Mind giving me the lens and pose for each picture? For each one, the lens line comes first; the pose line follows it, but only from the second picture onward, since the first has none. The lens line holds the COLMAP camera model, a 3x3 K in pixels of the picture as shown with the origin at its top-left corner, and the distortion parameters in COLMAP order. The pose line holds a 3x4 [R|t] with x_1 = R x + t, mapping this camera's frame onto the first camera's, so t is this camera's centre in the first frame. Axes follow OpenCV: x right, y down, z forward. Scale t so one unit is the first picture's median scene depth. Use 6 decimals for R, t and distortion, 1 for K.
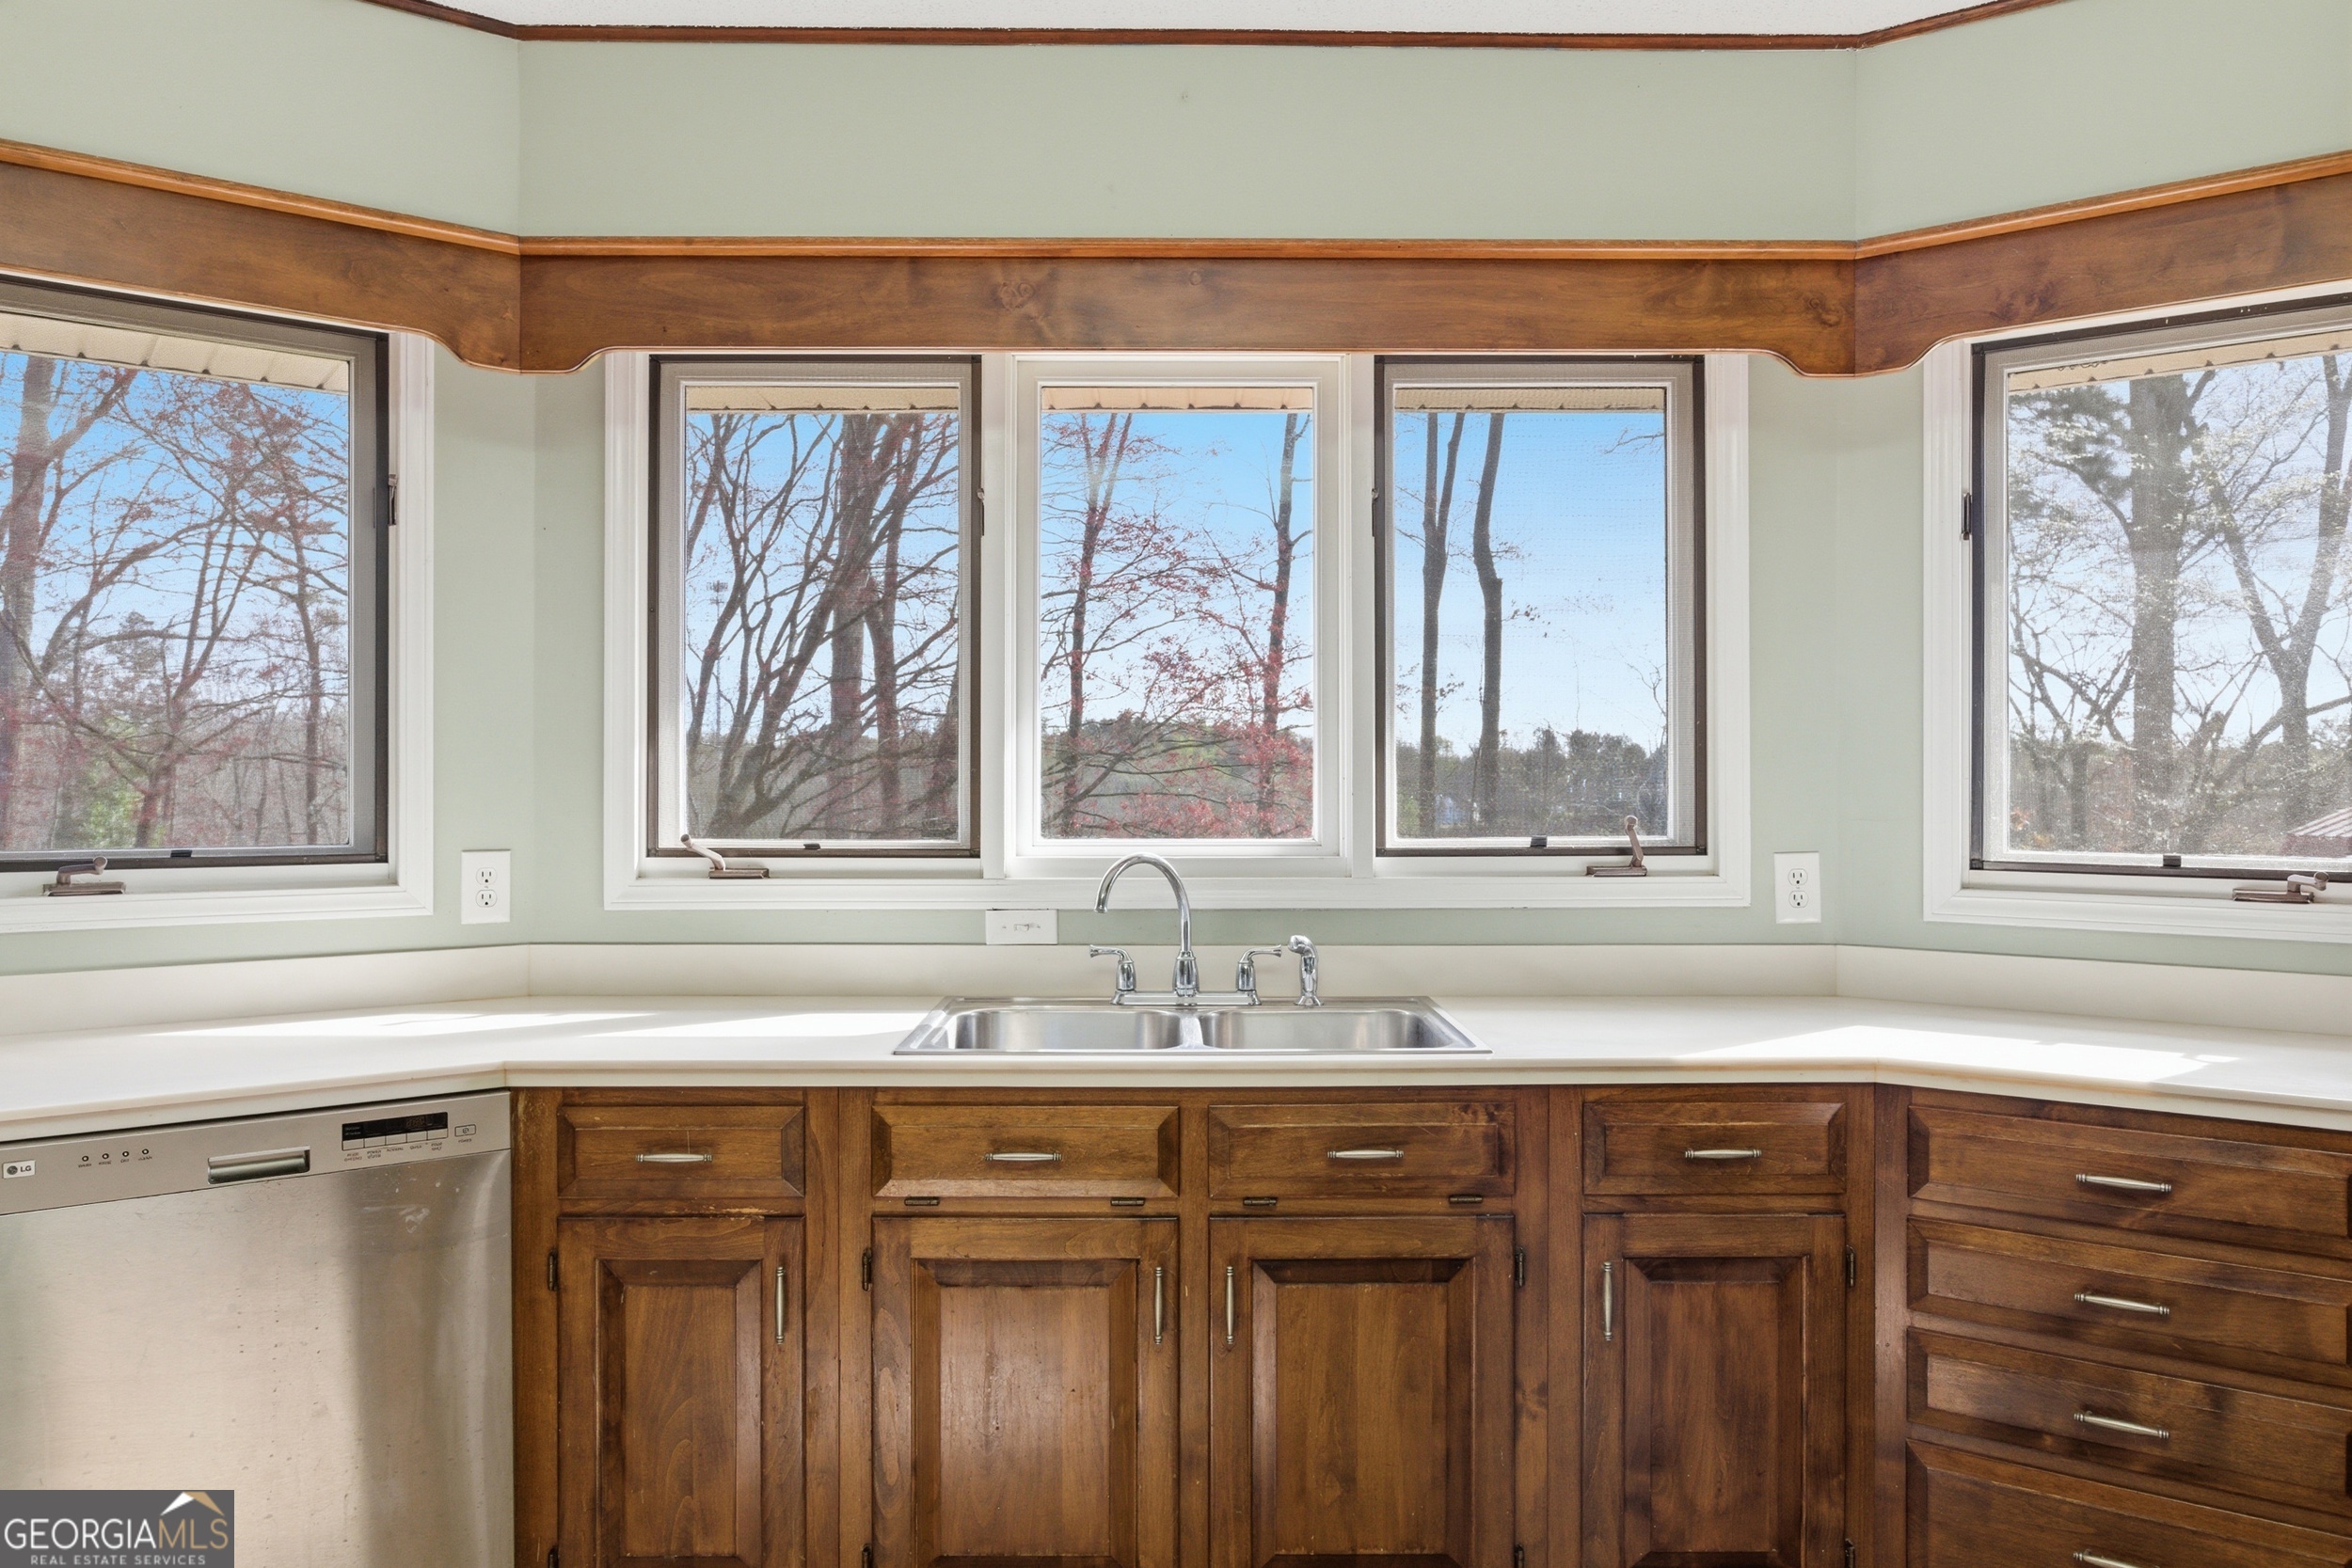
lens RADIAL K [[1588.6, 0, 1176.0], [0, 1588.6, 784.0], [0, 0, 1]] dist [-0.001963, -0.001444]
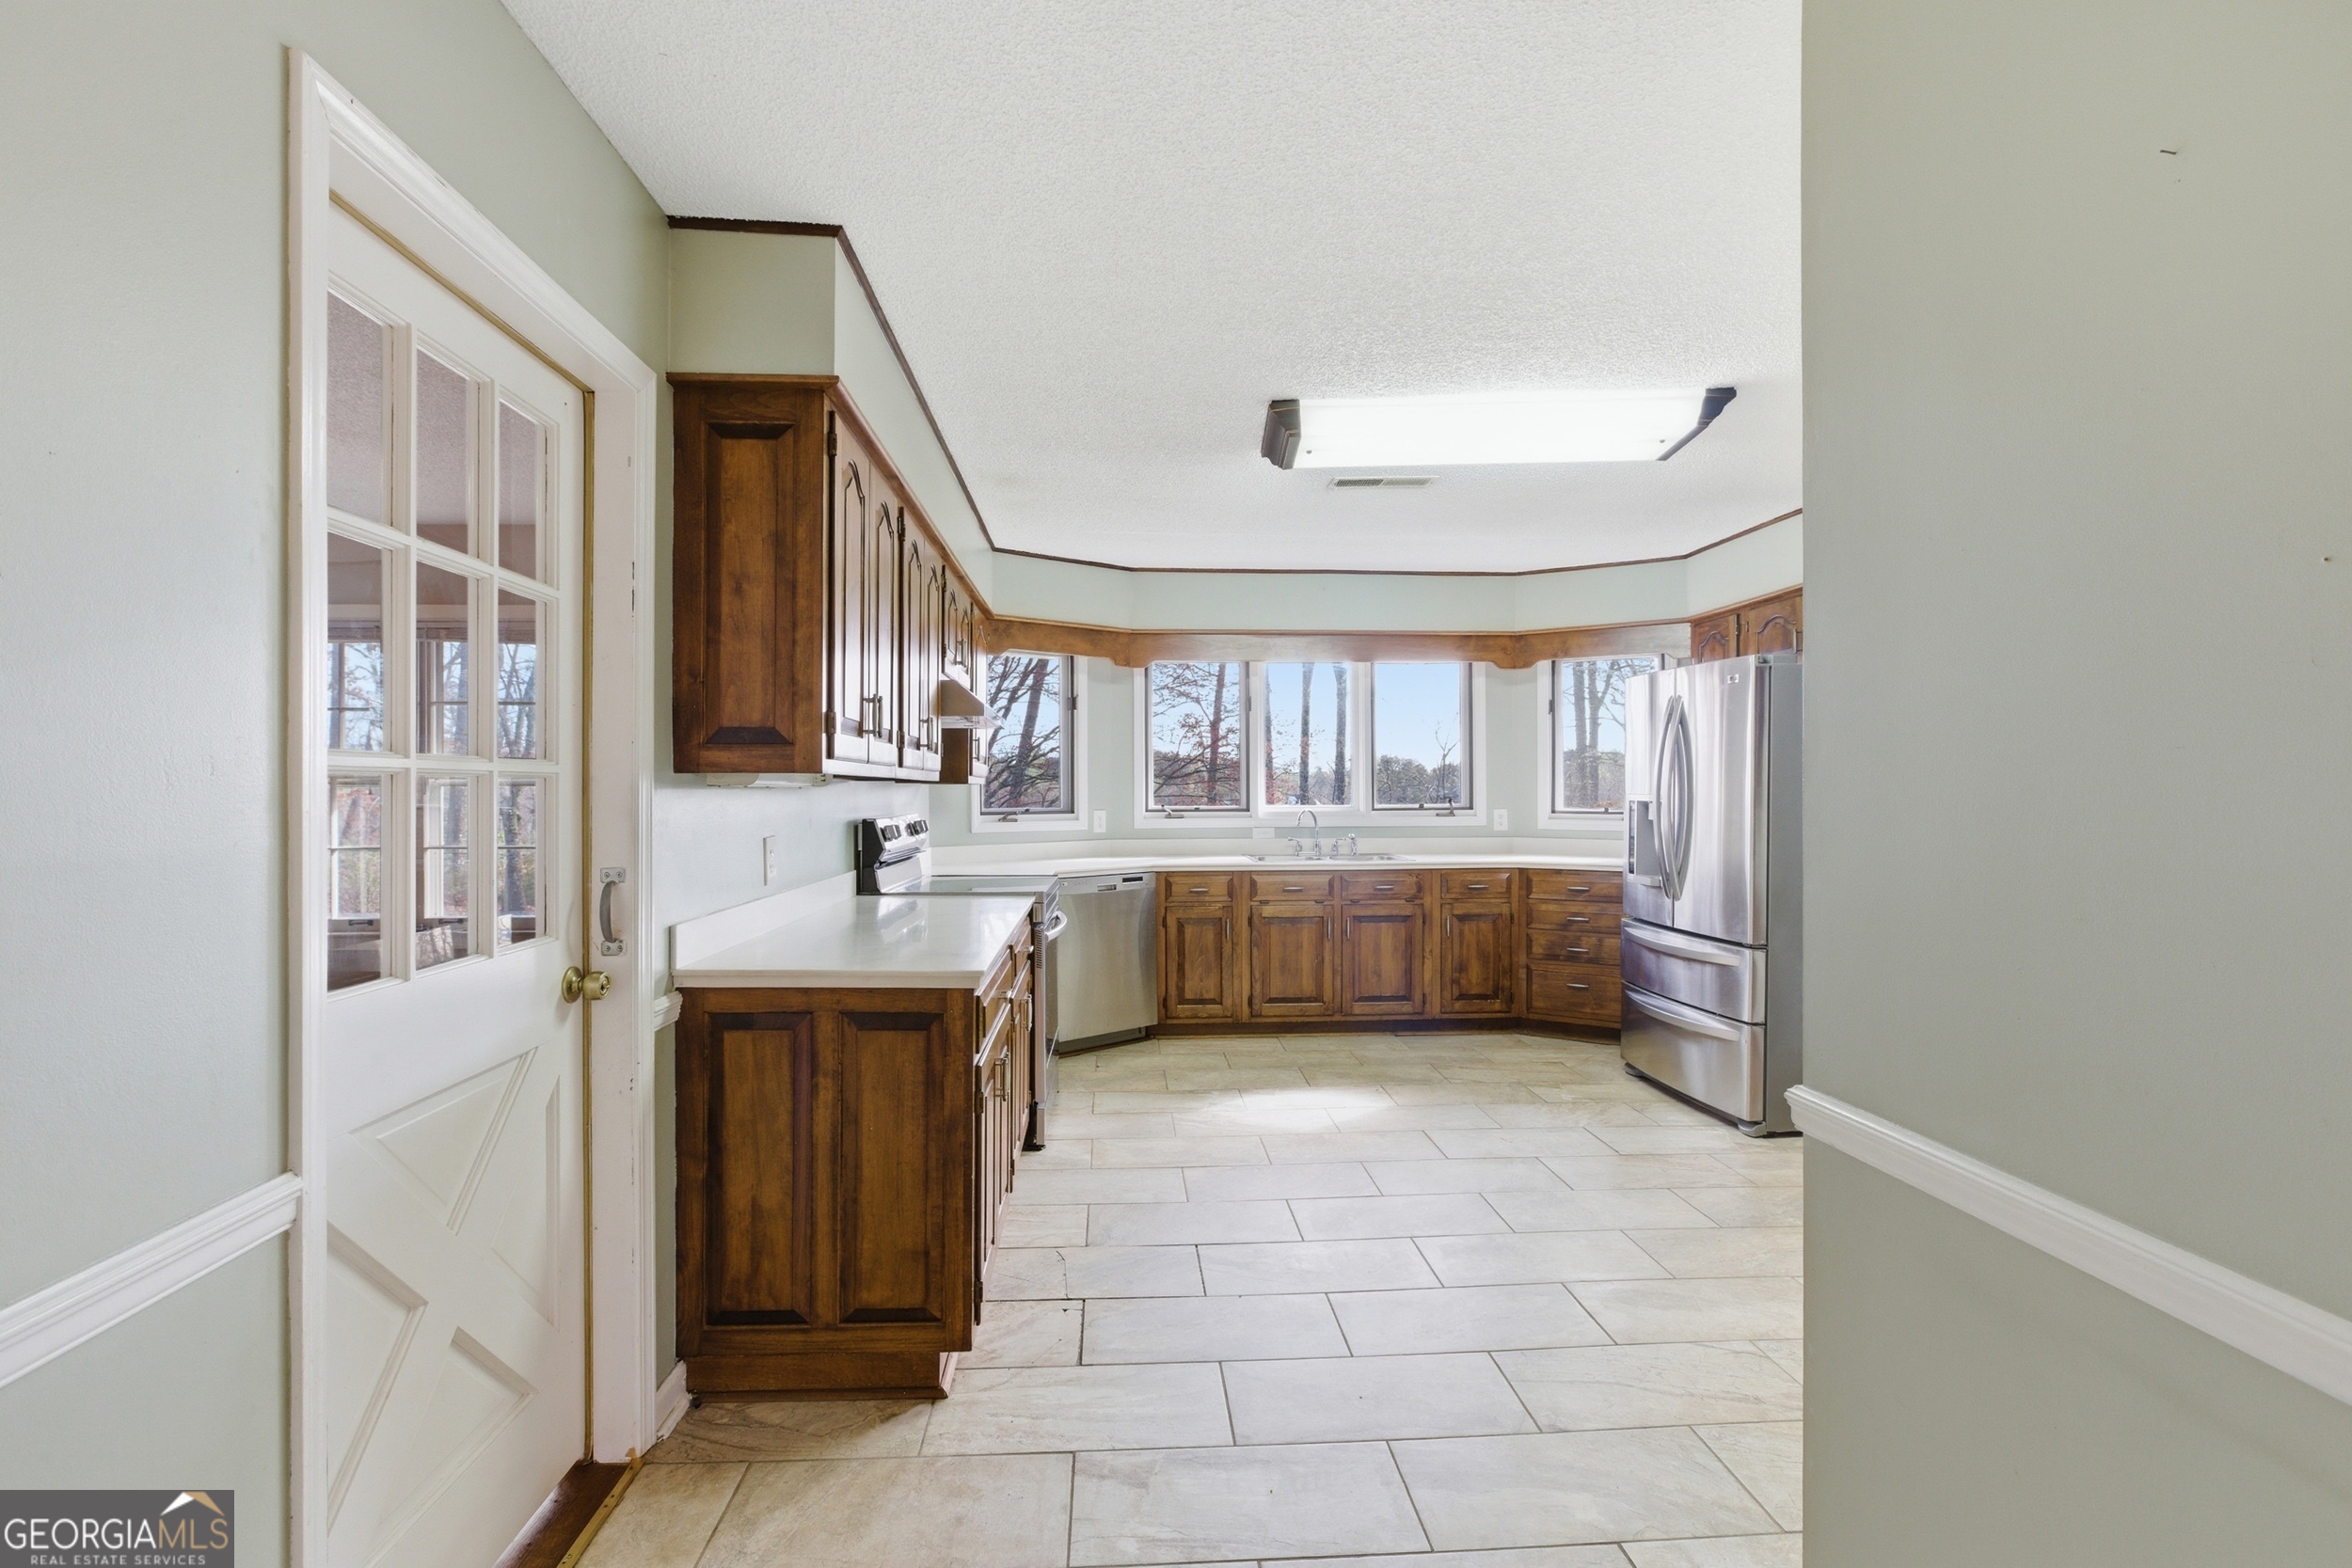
lens RADIAL K [[1058.1, 0, 1166.9], [0, 1058.1, 788.7], [0, 0, 1]] dist [-0.003508, -0.000163]
pose [[0.998898, -0.002415, 0.046875, -0.493564], [0.002478, 0.999996, -0.001293, 0.003377], [-0.046872, 0.001408, 0.998900, -1.421532]]
